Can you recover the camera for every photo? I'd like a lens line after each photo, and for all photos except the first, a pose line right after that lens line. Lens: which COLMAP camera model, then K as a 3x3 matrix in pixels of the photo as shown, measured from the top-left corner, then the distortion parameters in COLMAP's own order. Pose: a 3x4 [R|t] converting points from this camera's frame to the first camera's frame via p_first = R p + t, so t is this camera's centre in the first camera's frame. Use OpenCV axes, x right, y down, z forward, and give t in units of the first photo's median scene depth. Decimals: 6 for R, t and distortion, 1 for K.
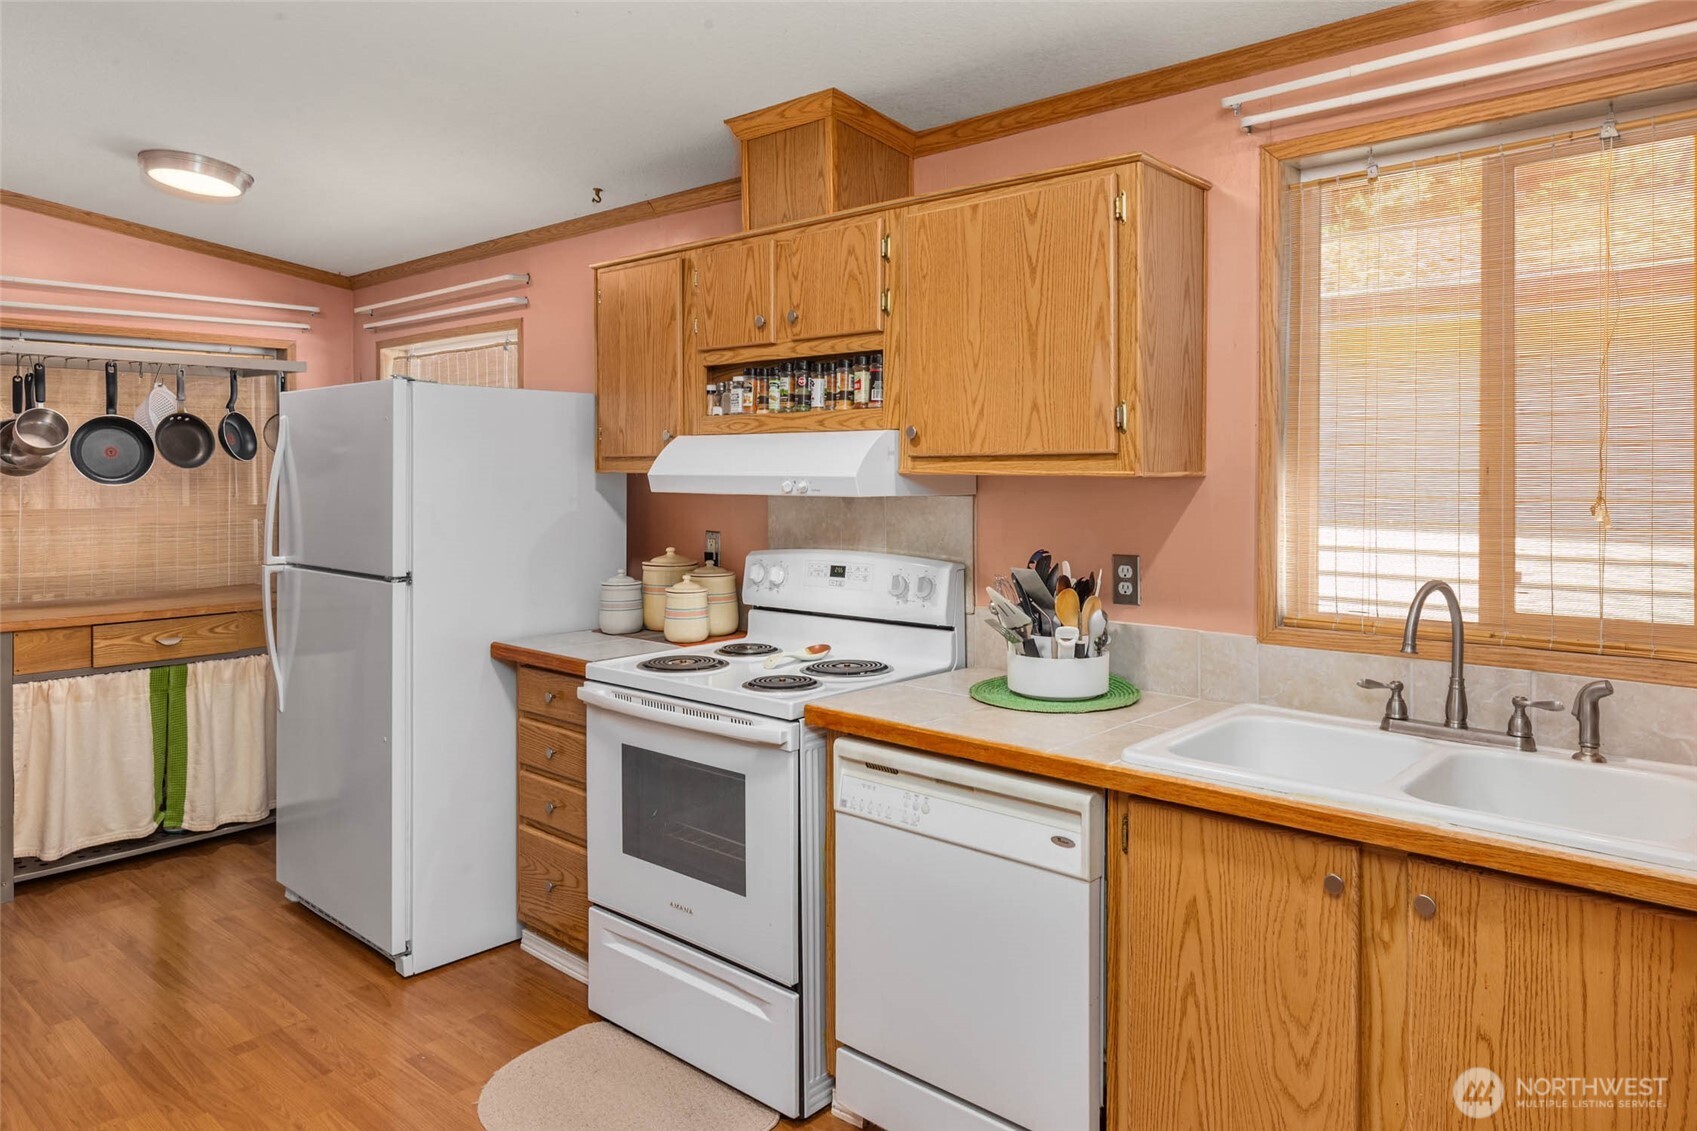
lens RADIAL K [[1119.1, 0, 873.2], [0, 1119.1, 471.9], [0, 0, 1]] dist [0.012268, -0.003200]
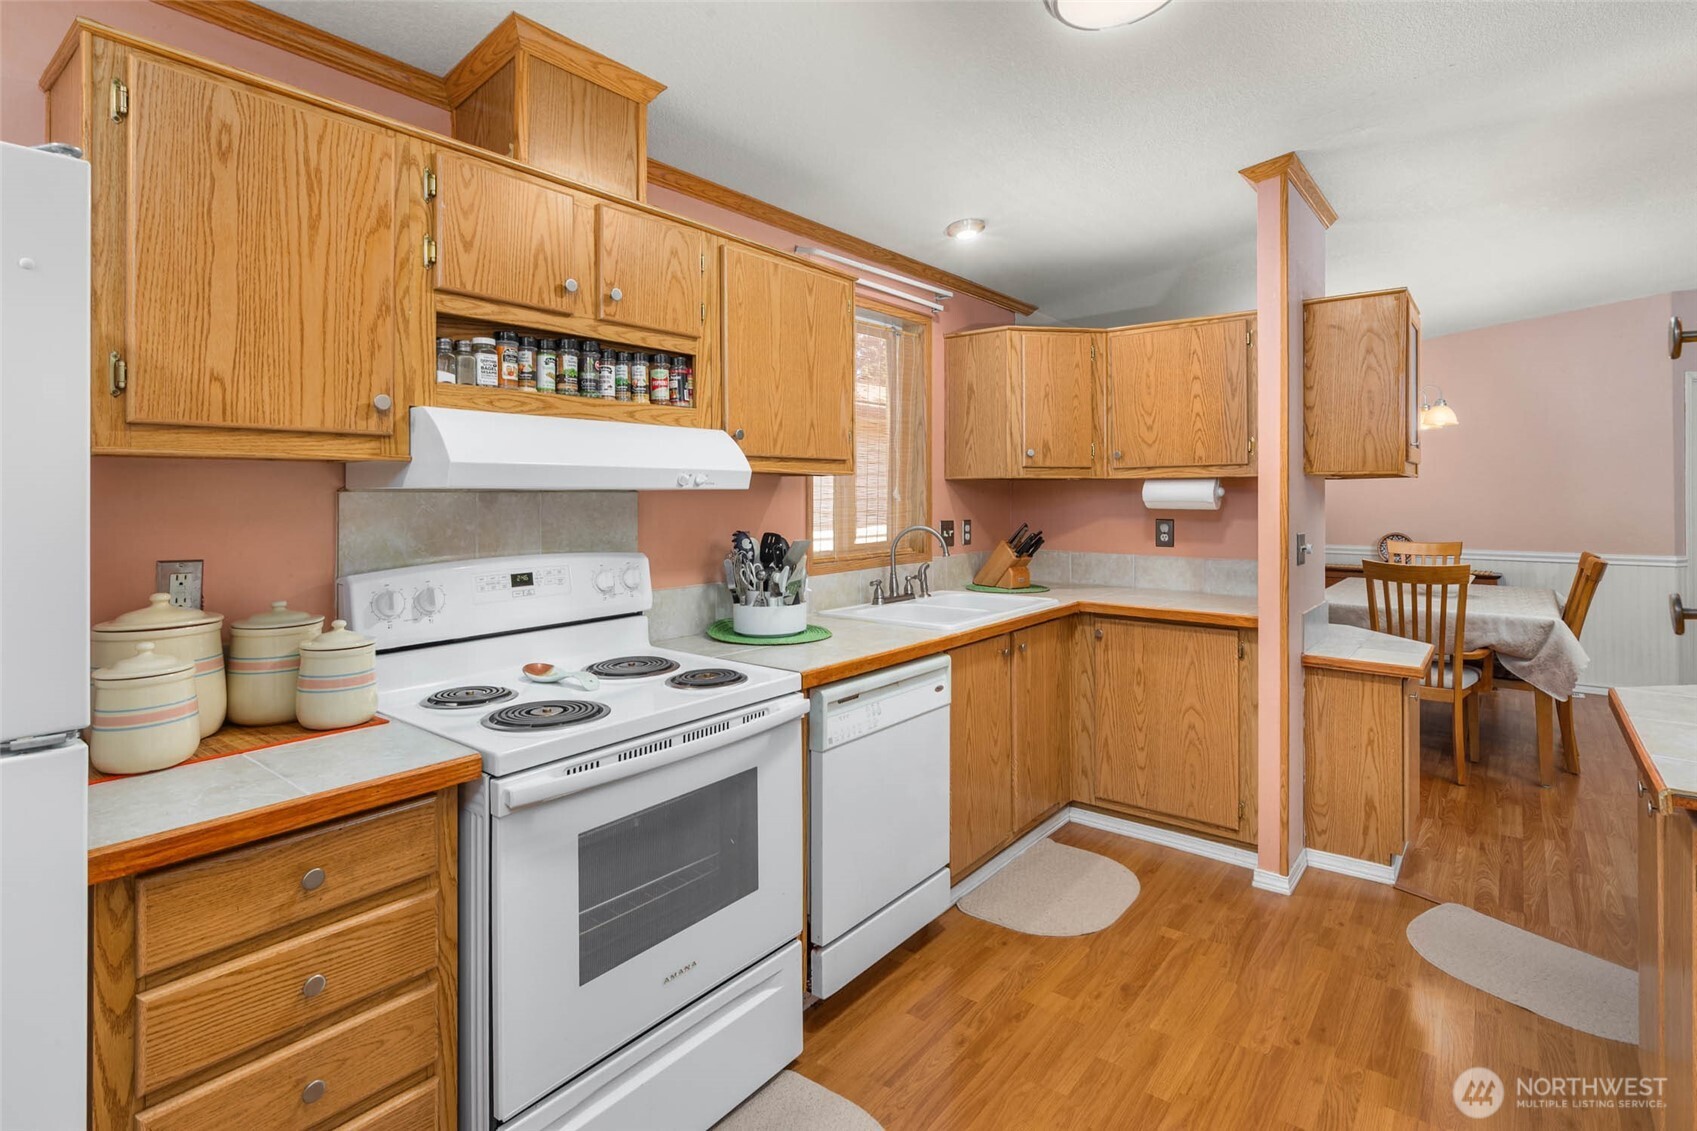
lens RADIAL K [[840.5, 0, 858.2], [0, 840.5, 479.4], [0, 0, 1]] dist [-0.001895, -0.002301]
pose [[-0.067746, 0.016042, 0.997574, -0.919634], [0.002886, 0.999870, -0.015883, 0.027870], [-0.997698, 0.001803, -0.067783, 1.014118]]
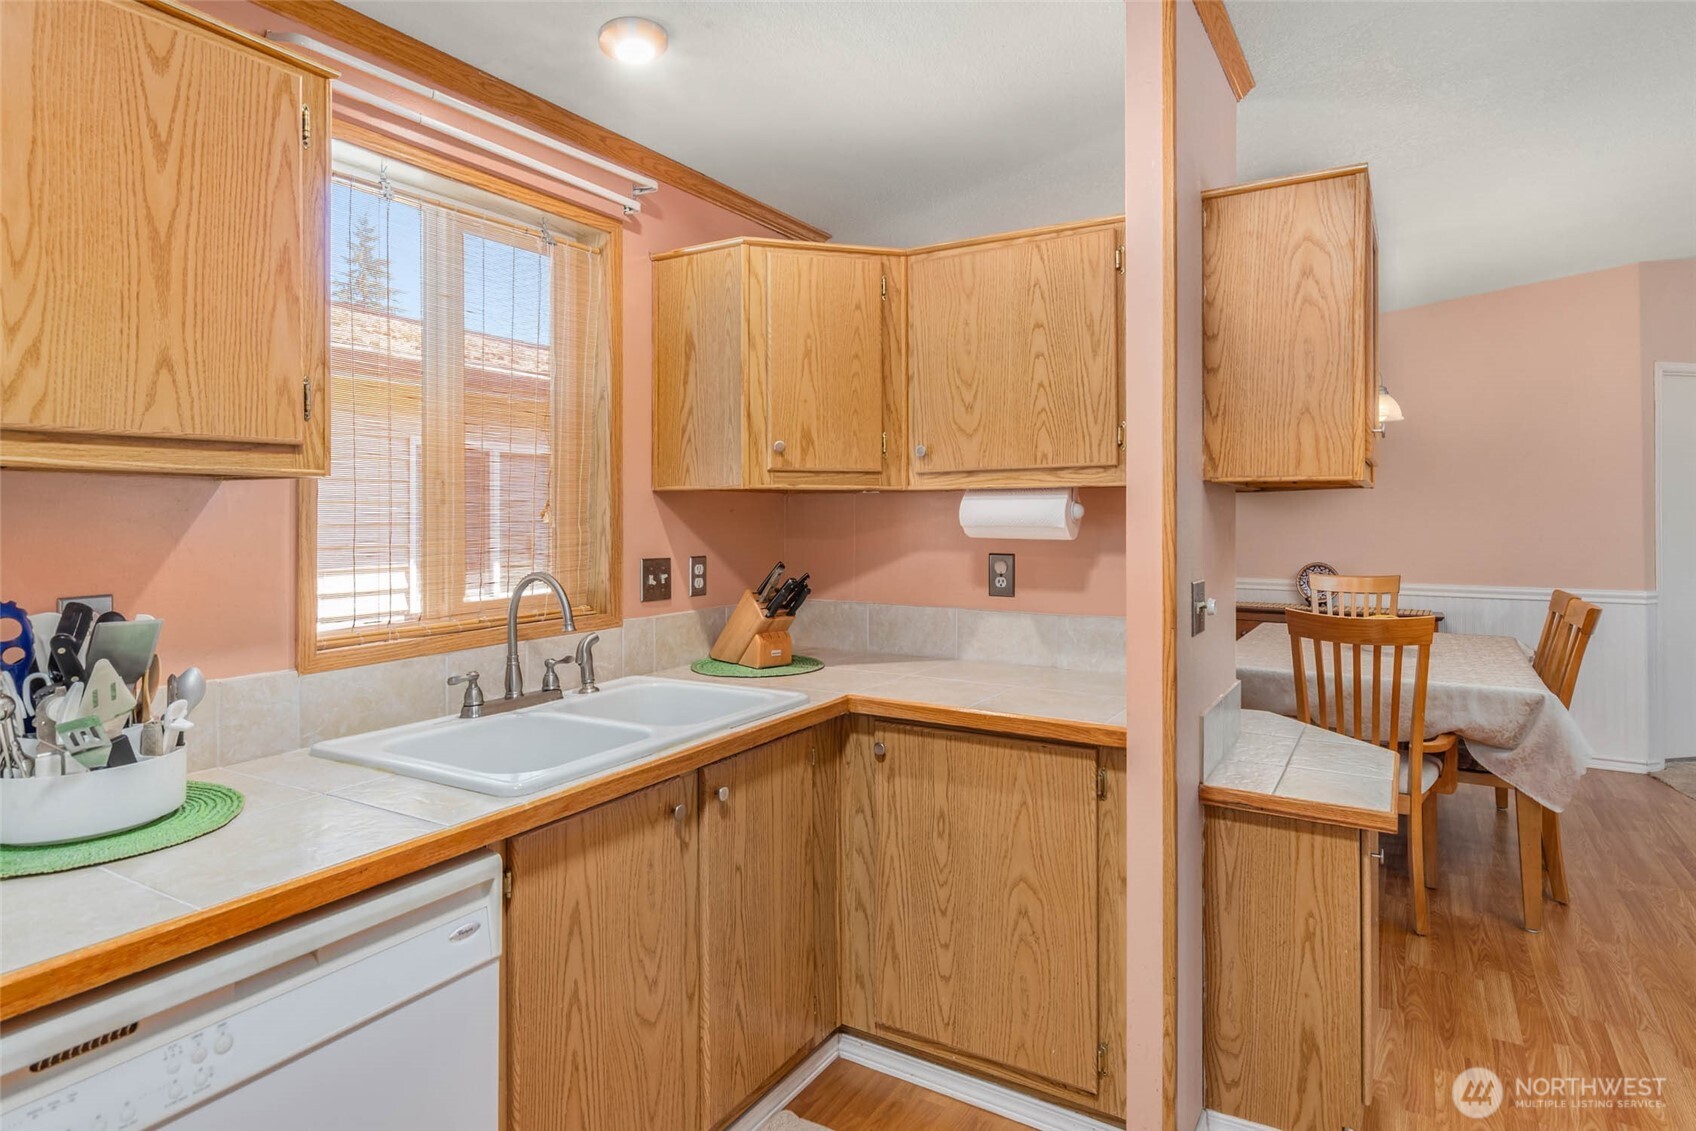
lens RADIAL K [[925.4, 0, 871.4], [0, 925.4, 494.2], [0, 0, 1]] dist [0.000629, 0.000790]
pose [[-0.202444, 0.019454, 0.979101, -0.449157], [0.003889, 0.999811, -0.019062, 0.028162], [-0.979286, -0.000052, -0.202481, 0.713900]]
